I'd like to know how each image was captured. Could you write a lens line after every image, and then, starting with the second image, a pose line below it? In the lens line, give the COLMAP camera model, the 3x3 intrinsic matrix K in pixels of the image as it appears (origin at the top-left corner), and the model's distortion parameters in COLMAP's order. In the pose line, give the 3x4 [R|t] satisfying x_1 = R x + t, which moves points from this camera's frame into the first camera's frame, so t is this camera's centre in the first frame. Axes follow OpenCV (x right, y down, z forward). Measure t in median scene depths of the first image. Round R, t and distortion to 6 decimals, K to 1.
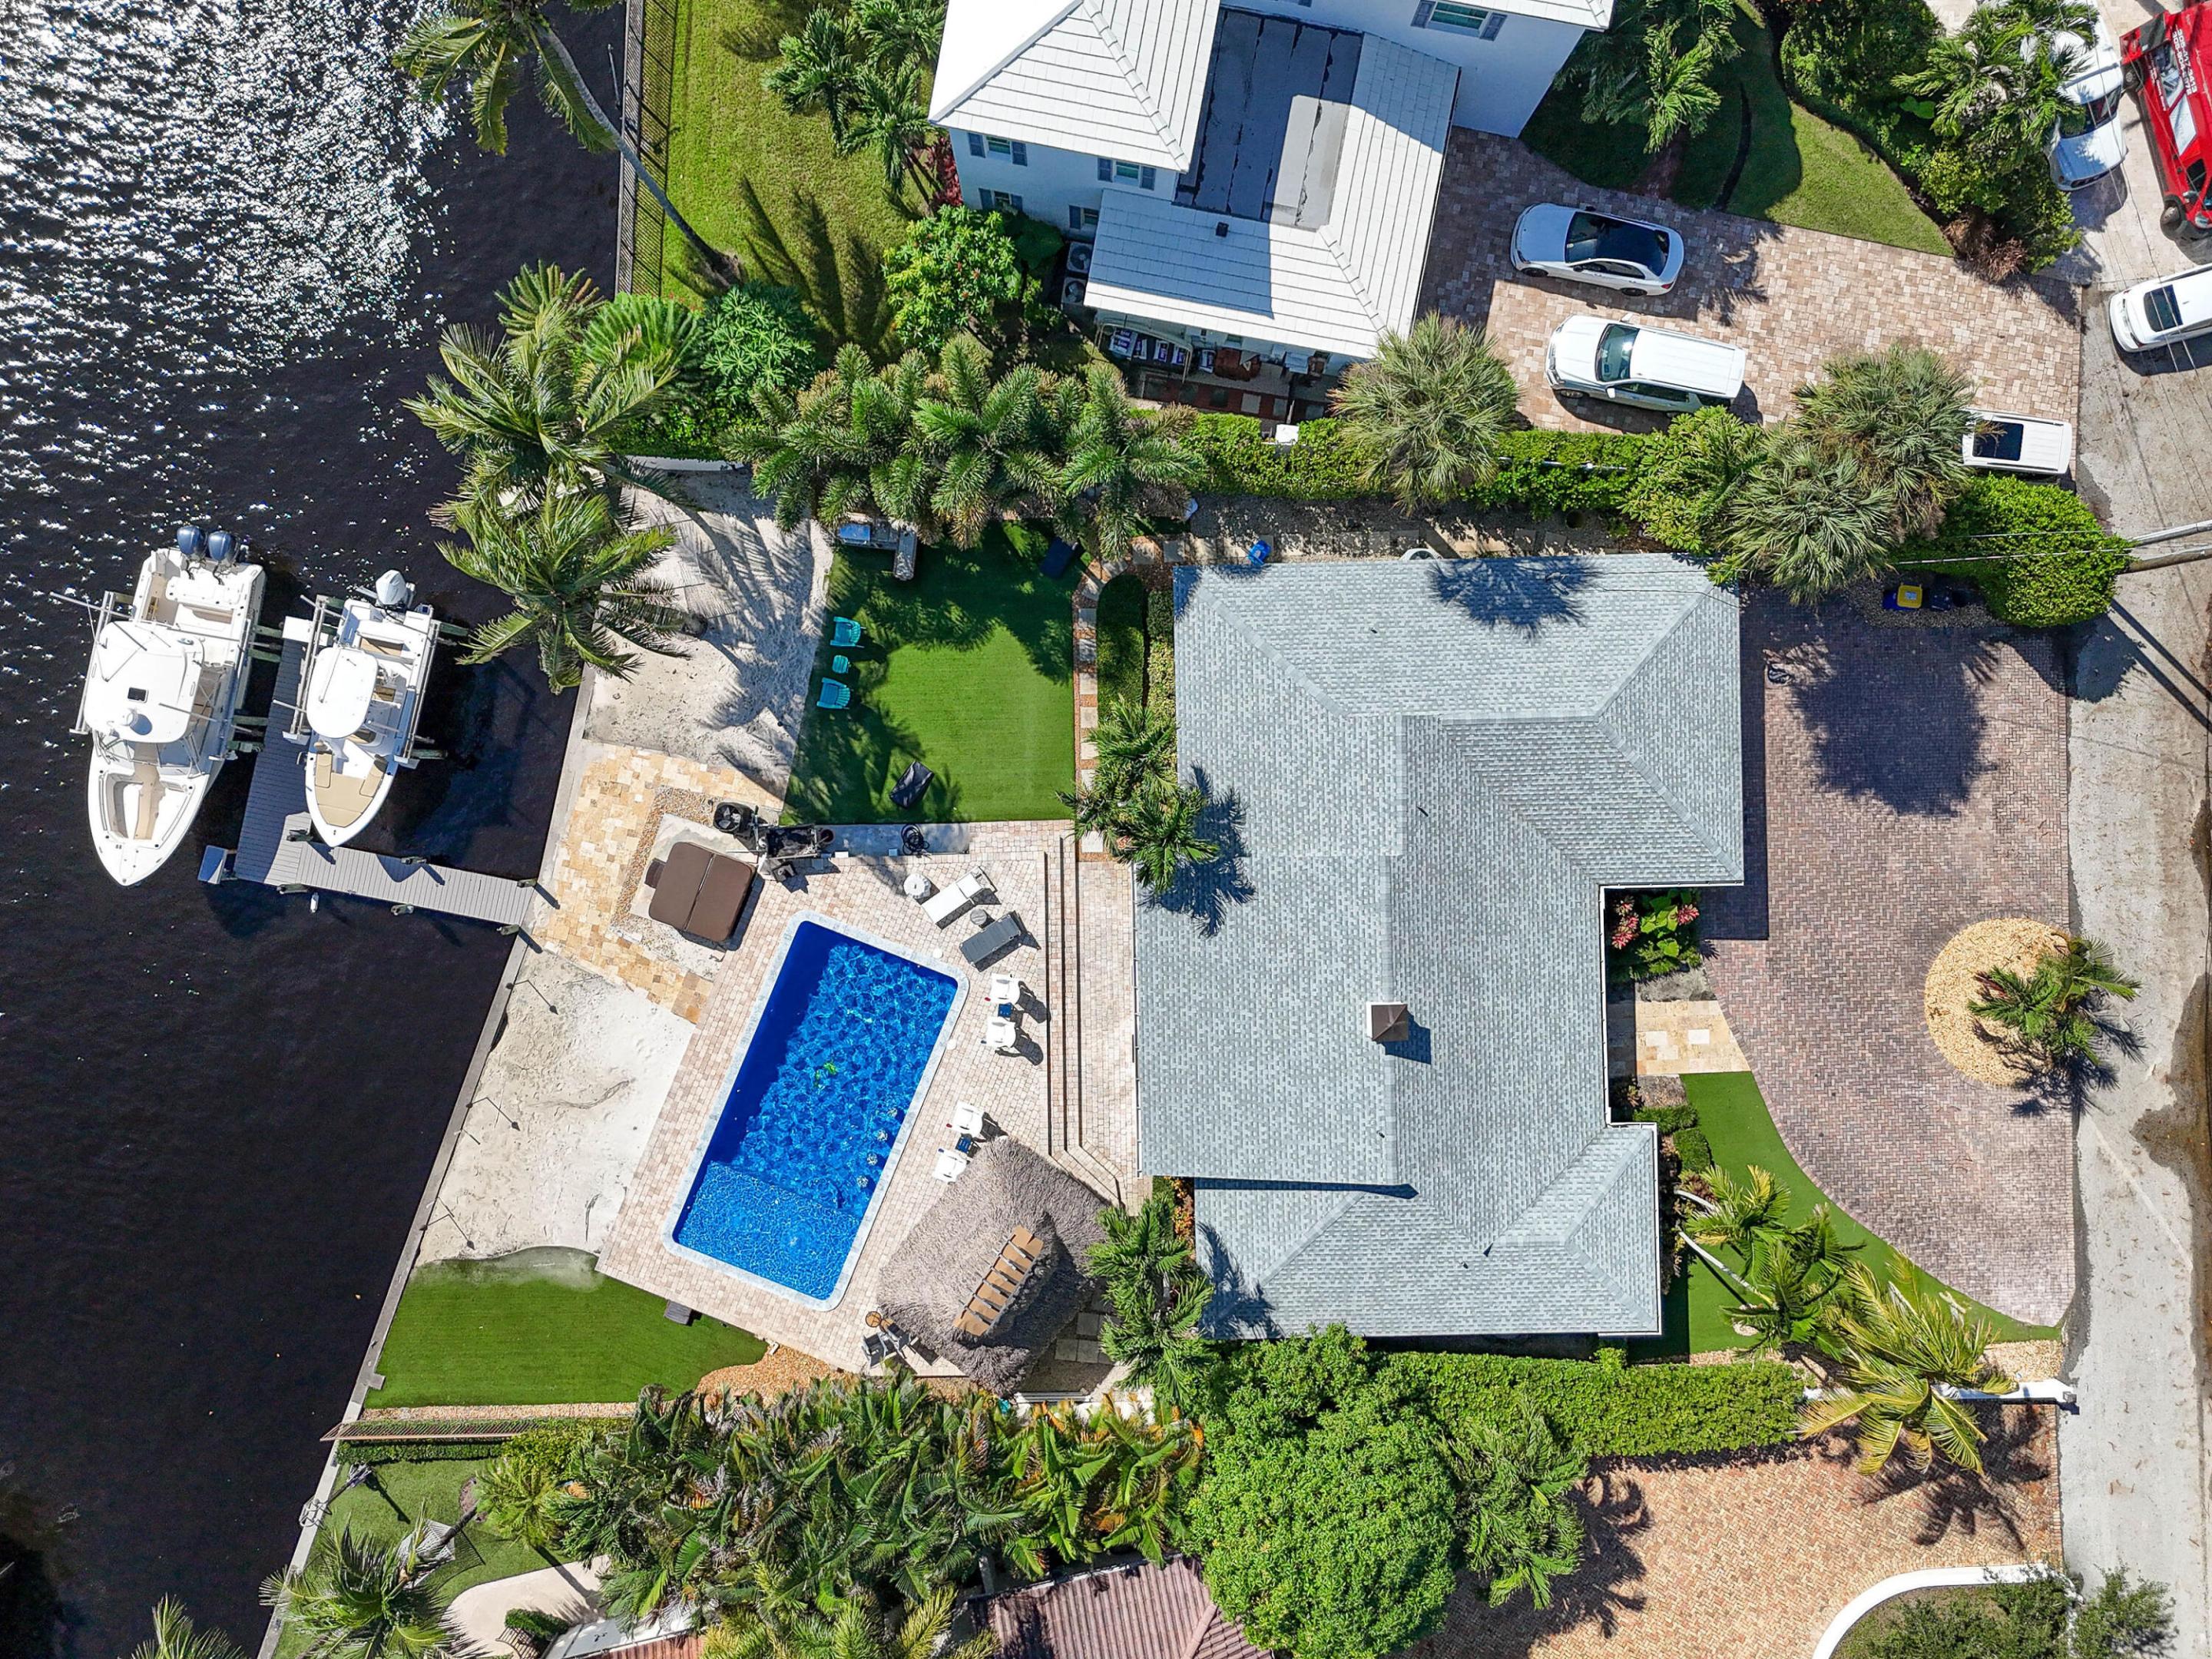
lens RADIAL K [[1579.8, 0, 1103.9], [0, 1579.8, 816.1], [0, 0, 1]] dist [0.065432, -0.054135]
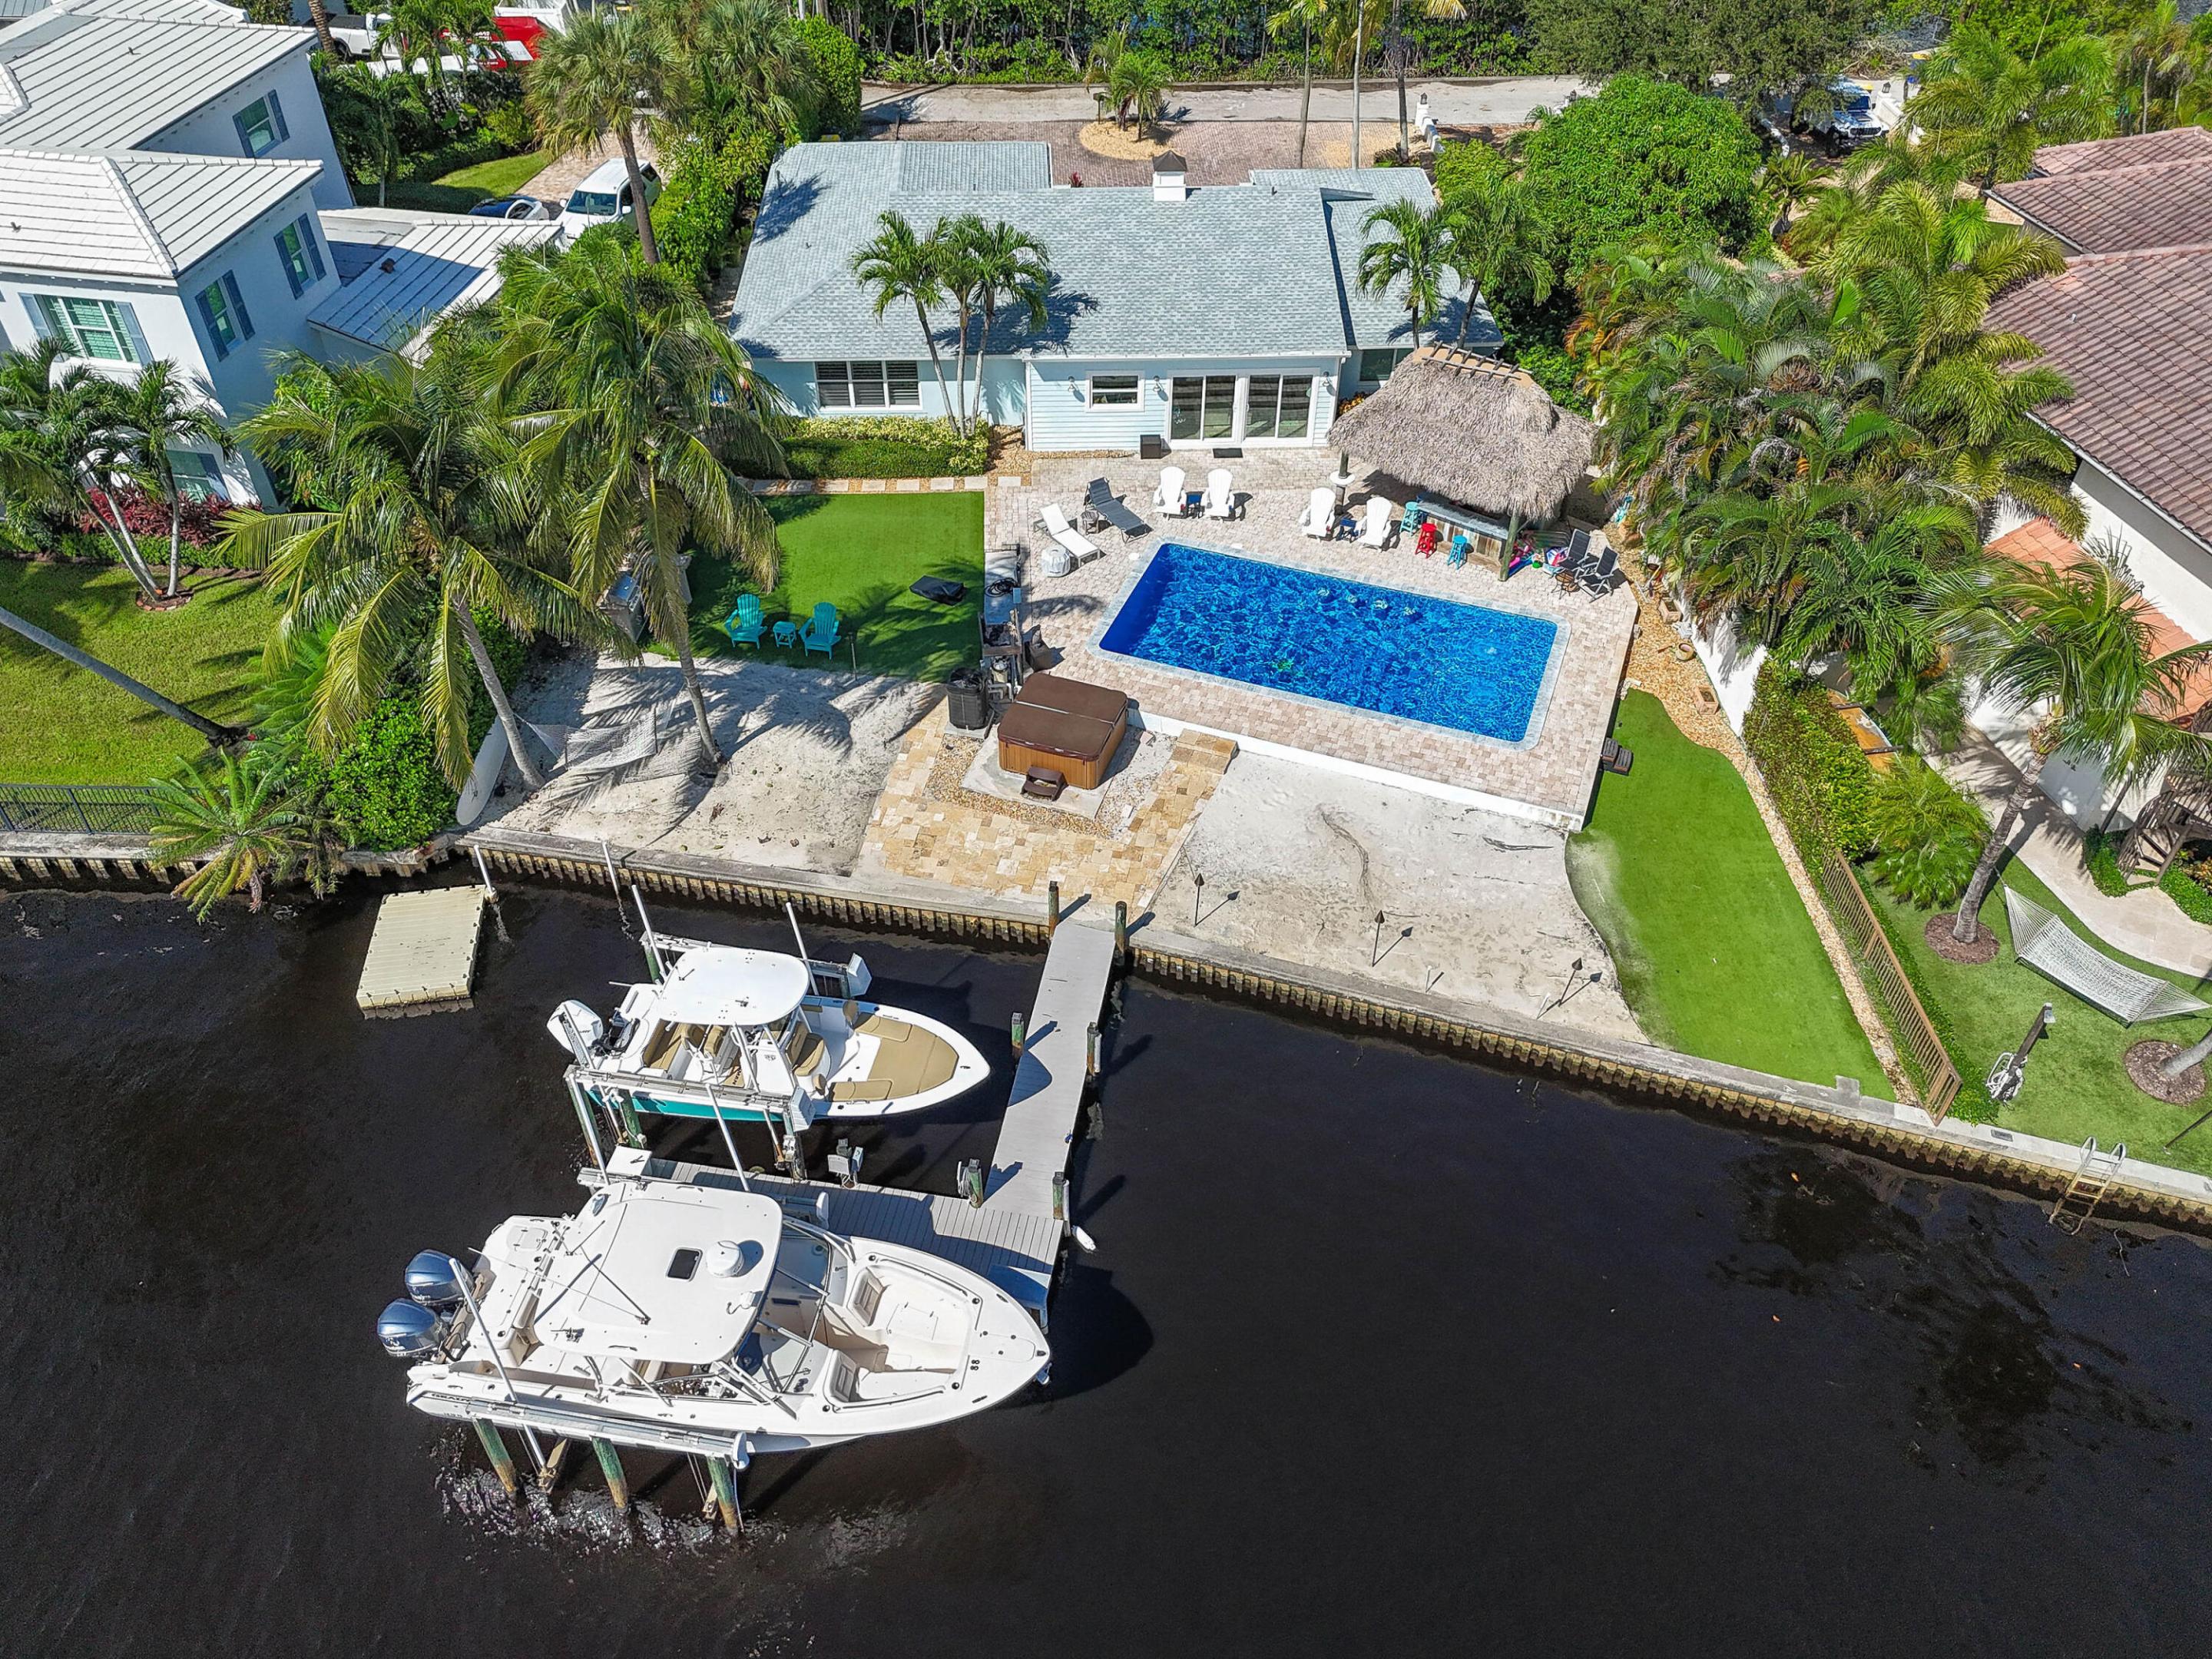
lens RADIAL K [[1579.8, 0, 1103.9], [0, 1579.8, 816.1], [0, 0, 1]] dist [0.065432, -0.054135]
pose [[-0.026078, -0.712283, 0.701408, -0.817178], [0.999613, -0.011791, 0.025192, 0.048039], [-0.009674, 0.701793, 0.712315, 0.486474]]
